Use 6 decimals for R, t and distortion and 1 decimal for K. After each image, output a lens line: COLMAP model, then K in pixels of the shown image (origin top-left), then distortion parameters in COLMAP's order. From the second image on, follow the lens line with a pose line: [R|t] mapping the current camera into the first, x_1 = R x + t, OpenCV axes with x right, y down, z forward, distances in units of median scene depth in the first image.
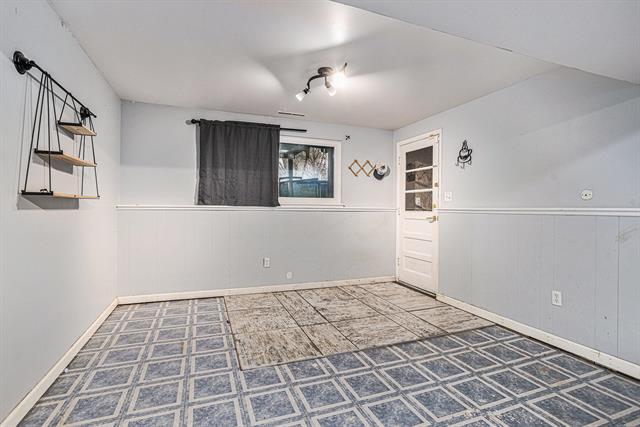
lens RADIAL K [[332.1, 0, 321.4], [0, 332.1, 204.2], [0, 0, 1]] dist [0.001843, 0.077754]
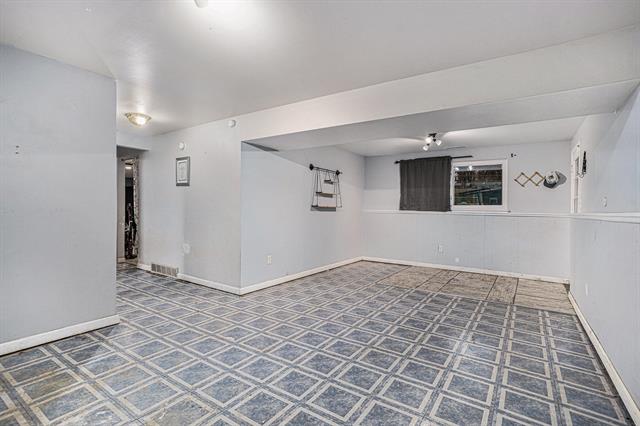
lens RADIAL K [[332.1, 0, 321.4], [0, 332.1, 203.7], [0, 0, 1]] dist [0.001843, 0.077754]
pose [[0.619058, -0.017999, -0.785139, 0.649616], [-0.000979, 0.999719, -0.023690, 0.007298], [0.785344, 0.015434, 0.618867, -0.335898]]
